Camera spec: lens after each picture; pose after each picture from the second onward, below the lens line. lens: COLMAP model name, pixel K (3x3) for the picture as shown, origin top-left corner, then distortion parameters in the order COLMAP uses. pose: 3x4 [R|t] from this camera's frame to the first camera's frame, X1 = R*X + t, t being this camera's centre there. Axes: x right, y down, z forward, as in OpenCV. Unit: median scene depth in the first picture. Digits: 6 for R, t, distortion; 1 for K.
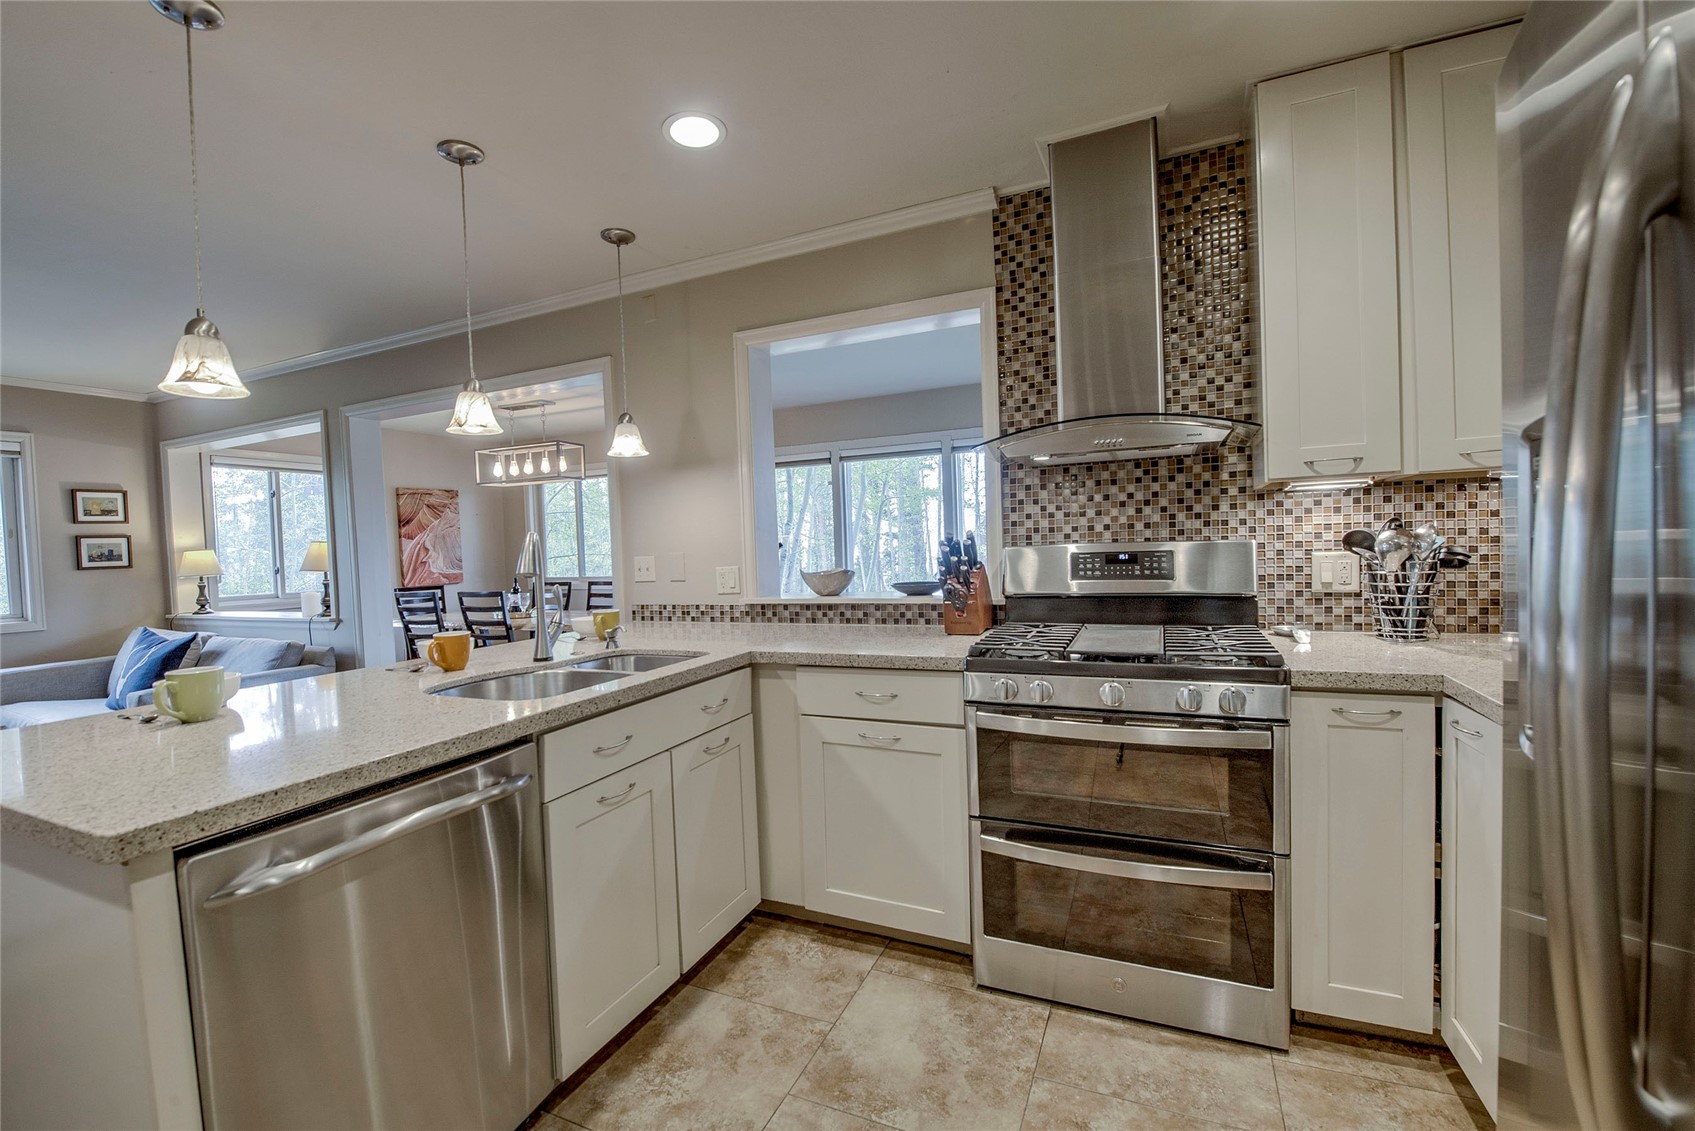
lens RADIAL K [[706.4, 0, 840.0], [0, 706.4, 567.3], [0, 0, 1]] dist [-0.010208, -0.004761]
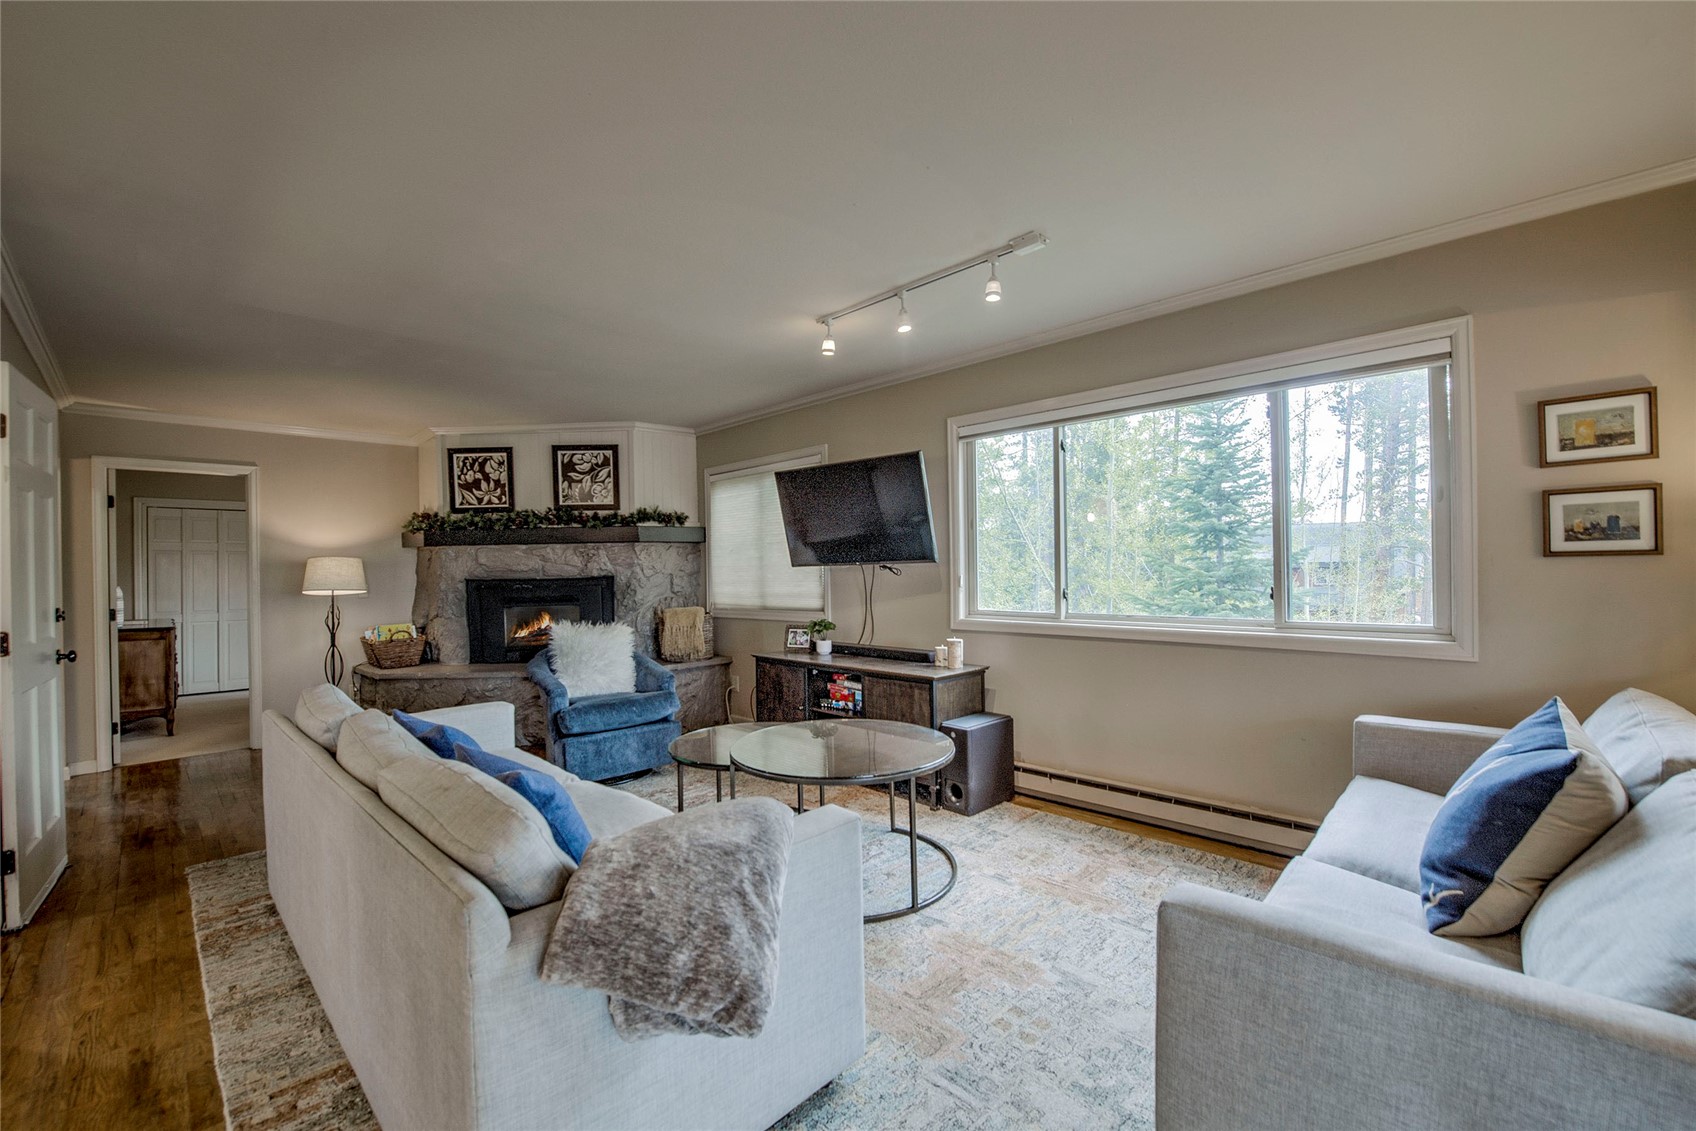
lens RADIAL K [[706.8, 0, 840.5], [0, 706.8, 567.3], [0, 0, 1]] dist [-0.010208, -0.004761]
pose [[-0.357346, 0.040917, -0.933076, -0.422790], [-0.001845, 0.999007, 0.044515, -0.010385], [0.933970, 0.017629, -0.356915, 0.692726]]
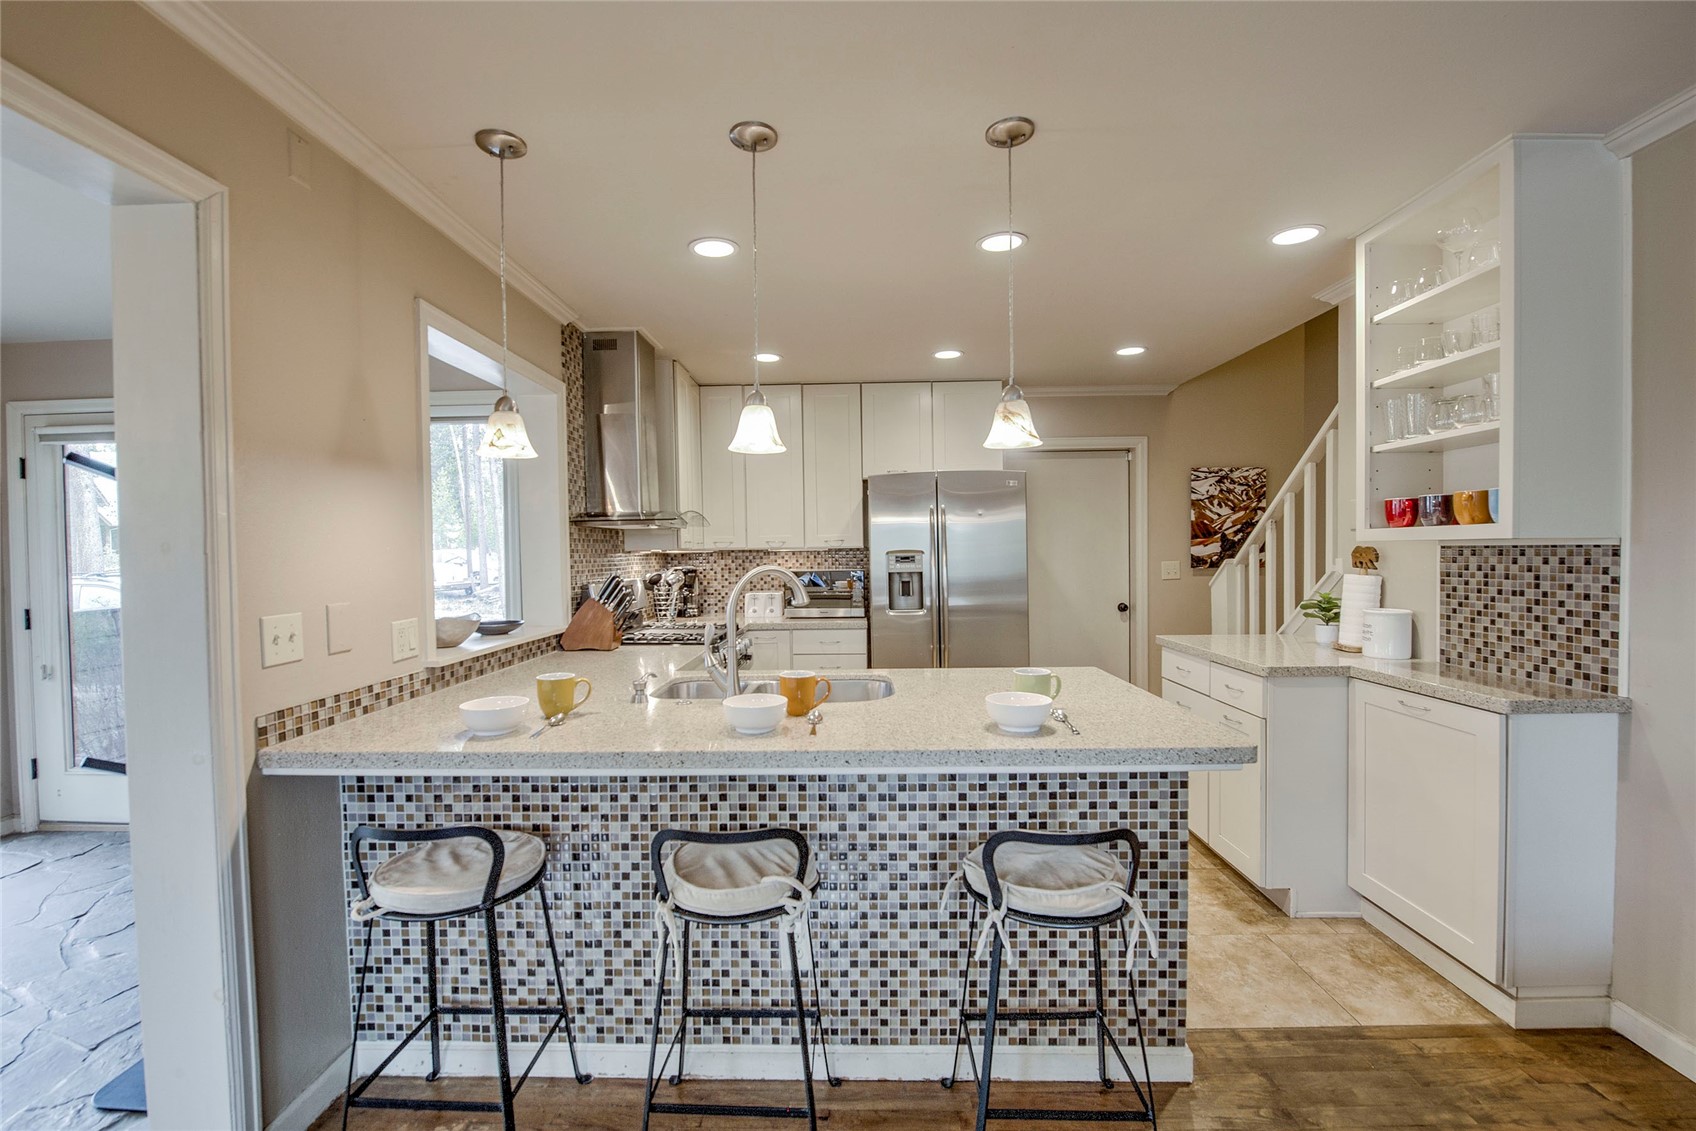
lens RADIAL K [[696.1, 0, 841.3], [0, 696.1, 567.9], [0, 0, 1]] dist [-0.010416, -0.006096]
pose [[-0.385236, 0.019752, 0.922607, -0.632138], [0.060013, 0.998191, 0.003689, -0.019104], [-0.920865, 0.056789, -0.385724, 0.572967]]
